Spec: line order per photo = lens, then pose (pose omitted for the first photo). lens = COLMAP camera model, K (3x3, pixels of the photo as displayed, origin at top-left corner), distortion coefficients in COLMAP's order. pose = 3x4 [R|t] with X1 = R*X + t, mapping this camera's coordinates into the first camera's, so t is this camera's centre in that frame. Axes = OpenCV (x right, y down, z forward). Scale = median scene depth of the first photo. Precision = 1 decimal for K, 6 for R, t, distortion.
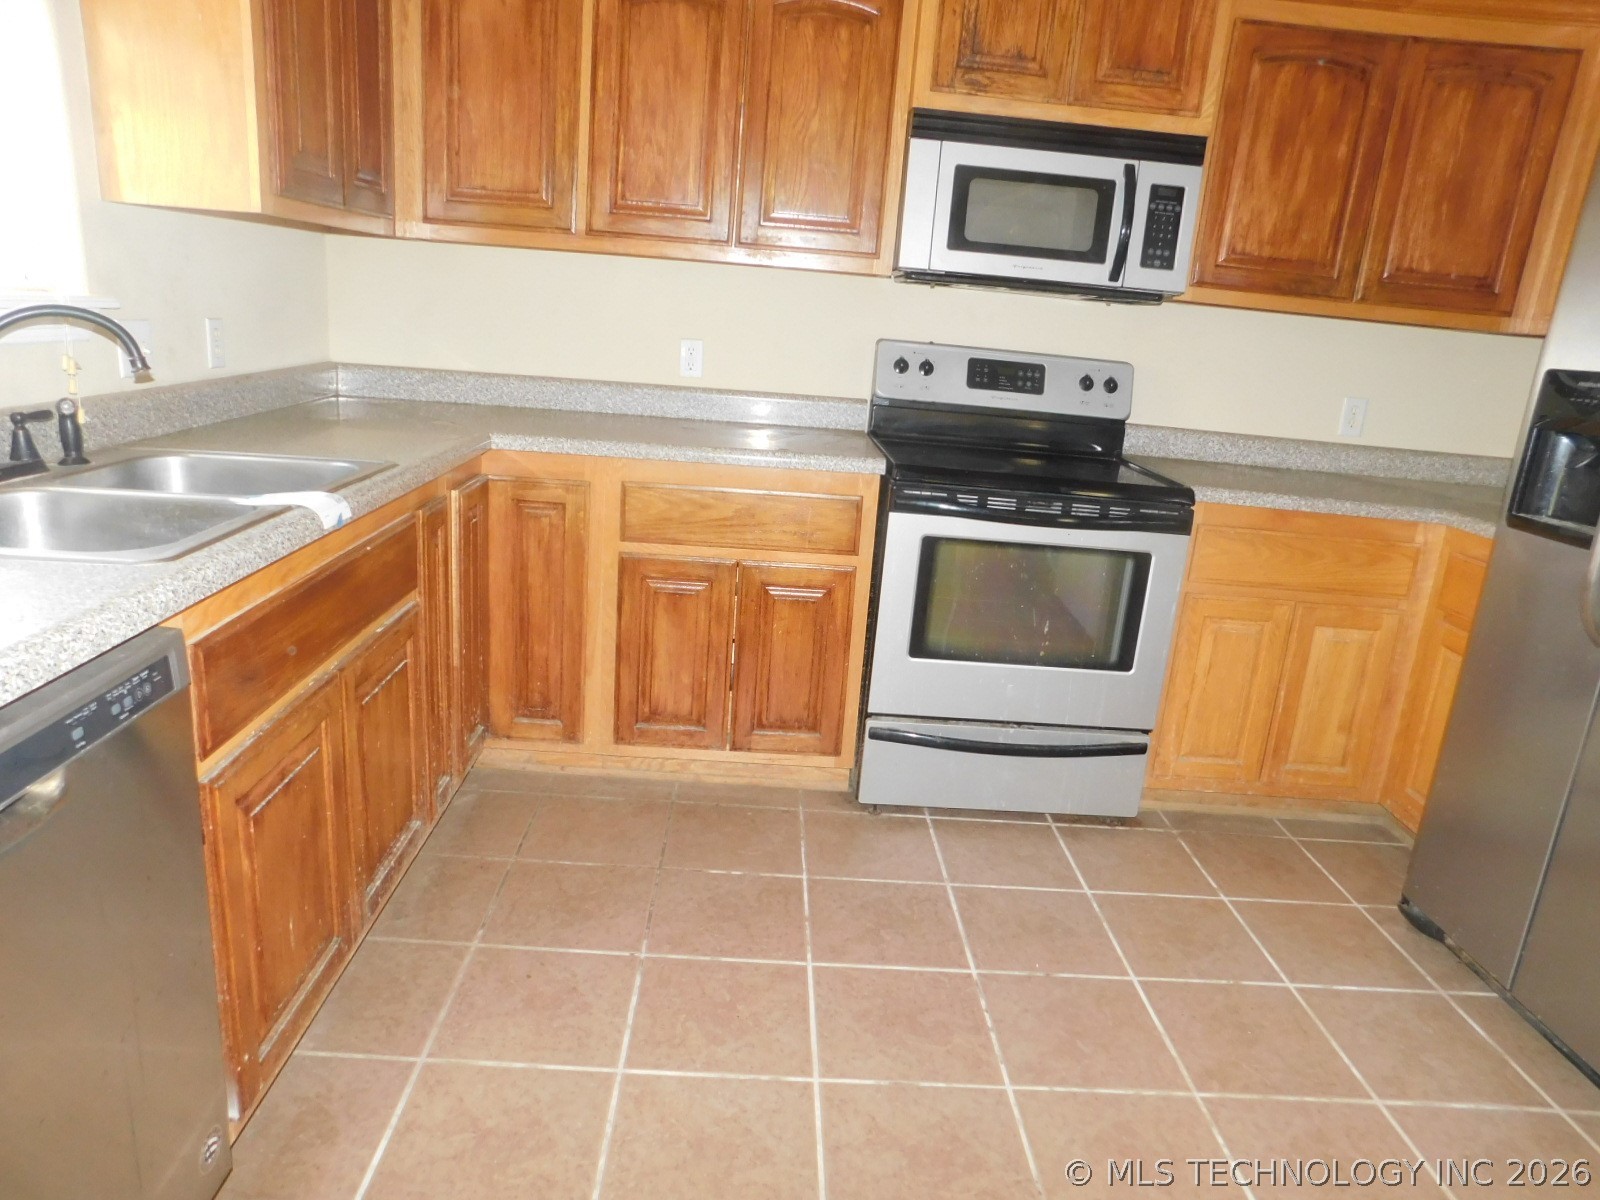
lens RADIAL K [[1052.2, 0, 805.5], [0, 1052.2, 607.5], [0, 0, 1]] dist [-0.075669, 0.041797]
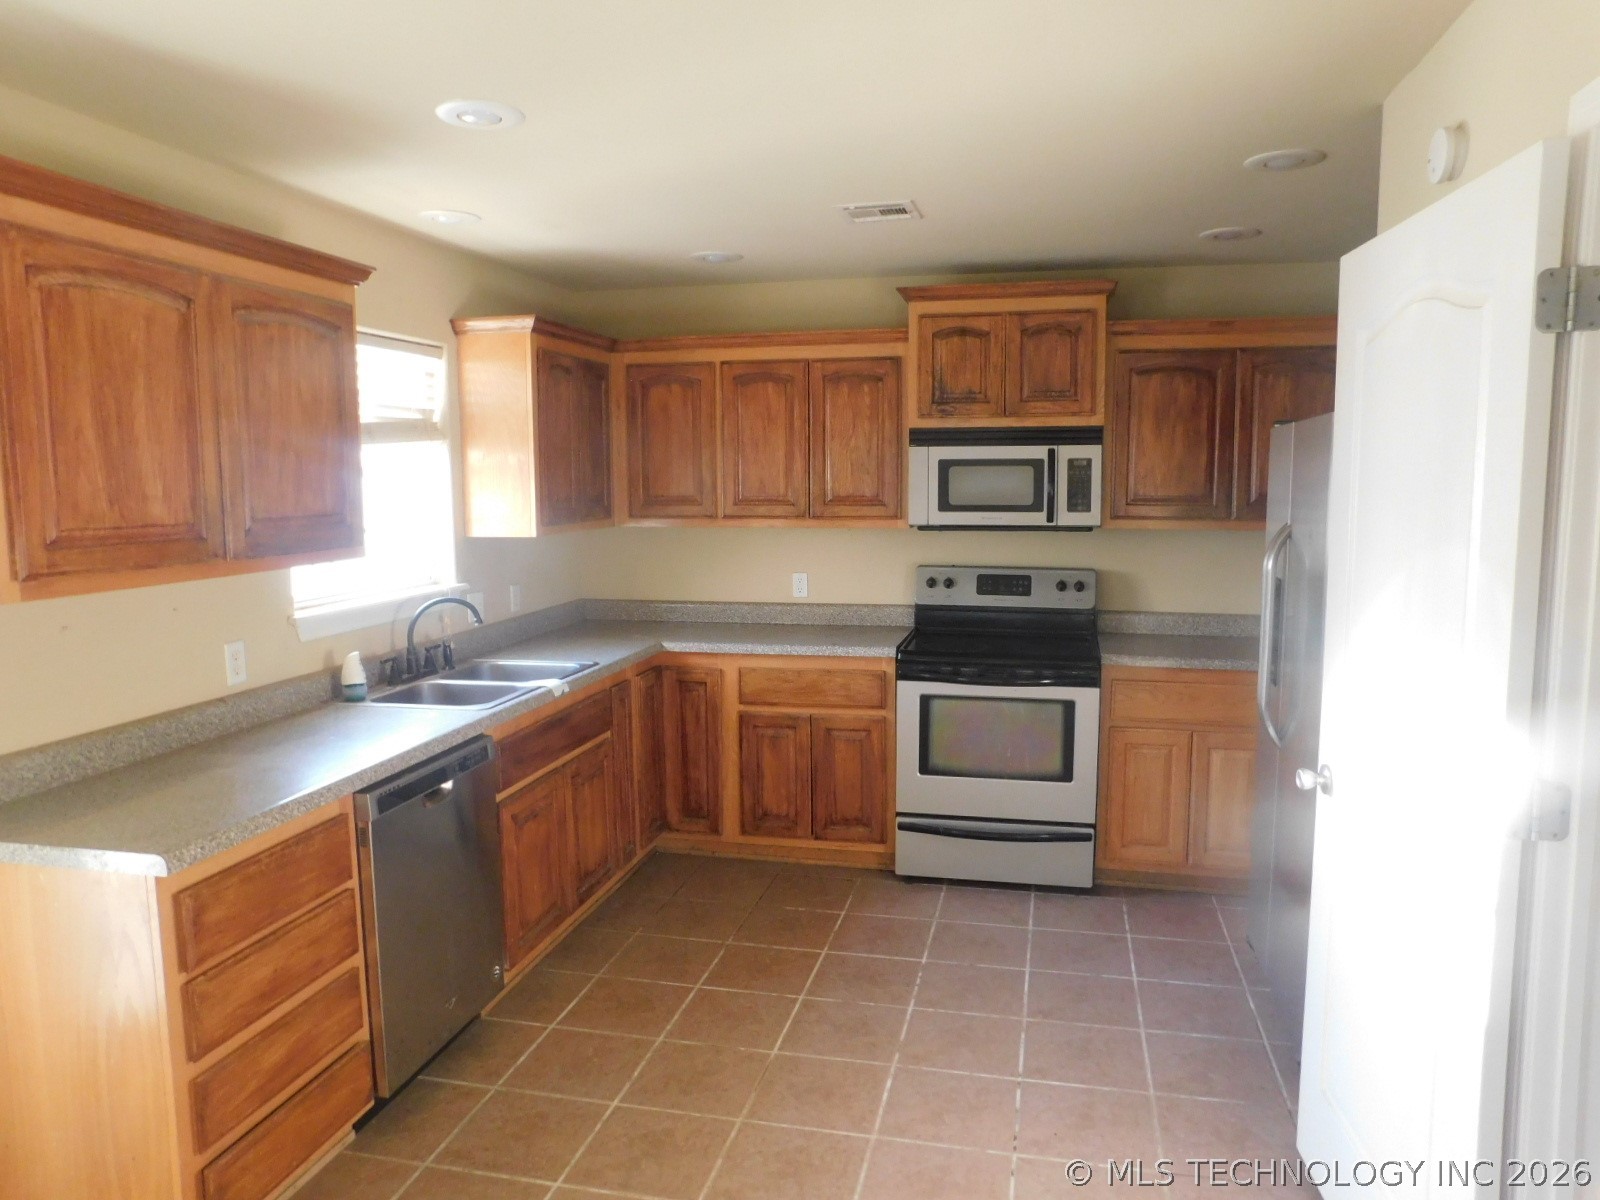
lens RADIAL K [[1101.0, 0, 800.0], [0, 1101.0, 600.0], [0, 0, 1]] dist [-0.116811, 0.000047]
pose [[0.962059, -0.054400, -0.267365, 0.371957], [0.007565, 0.984864, -0.173166, 0.071992], [0.272738, 0.164573, 0.947908, -0.602673]]
